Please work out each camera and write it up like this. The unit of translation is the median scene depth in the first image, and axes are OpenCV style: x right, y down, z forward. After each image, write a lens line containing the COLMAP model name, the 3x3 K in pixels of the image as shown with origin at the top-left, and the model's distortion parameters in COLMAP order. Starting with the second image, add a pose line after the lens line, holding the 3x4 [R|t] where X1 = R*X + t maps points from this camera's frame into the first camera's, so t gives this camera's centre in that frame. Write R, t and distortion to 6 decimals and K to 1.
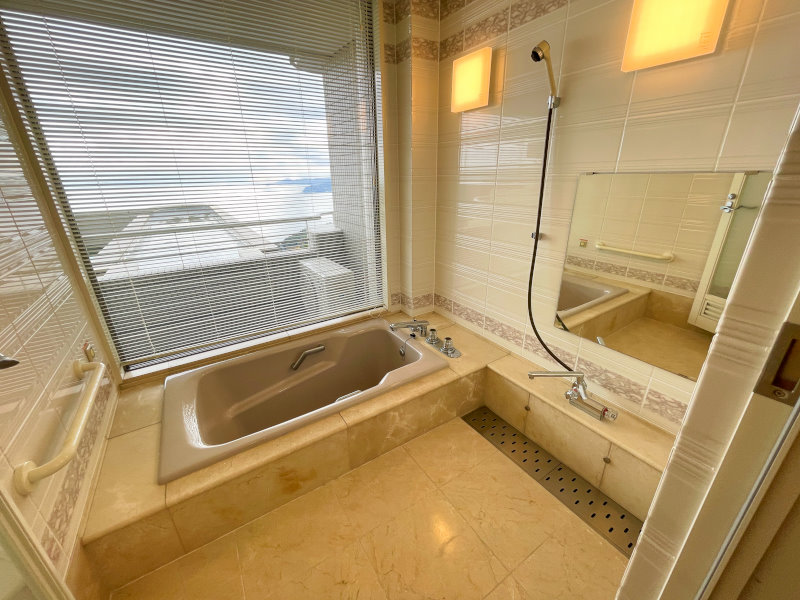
lens RADIAL K [[322.3, 0, 401.2], [0, 322.3, 299.1], [0, 0, 1]] dist [-0.001819, -0.000414]
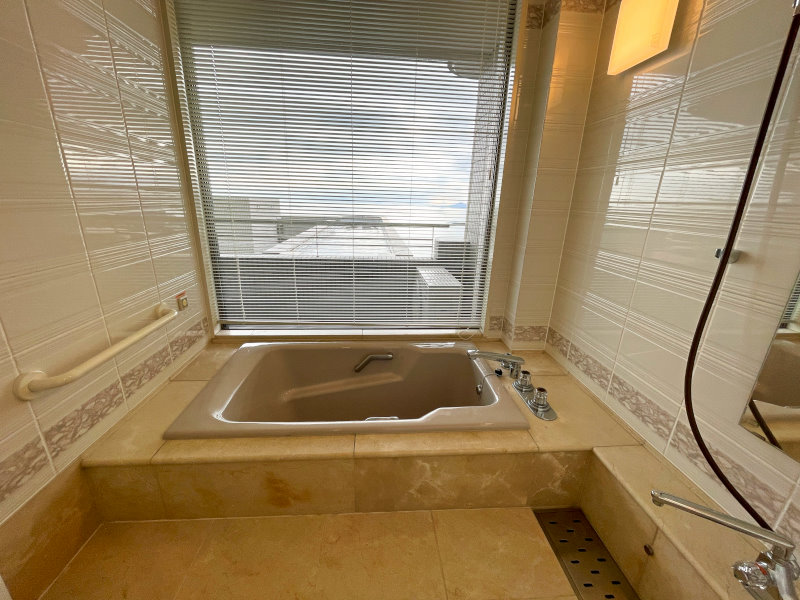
lens RADIAL K [[322.3, 0, 399.4], [0, 322.3, 298.6], [0, 0, 1]] dist [-0.001819, -0.000414]
pose [[0.877185, 0.183566, -0.443678, 0.159720], [-0.214425, 0.976538, -0.019903, 0.009379], [0.429614, 0.112594, 0.895965, 0.229565]]
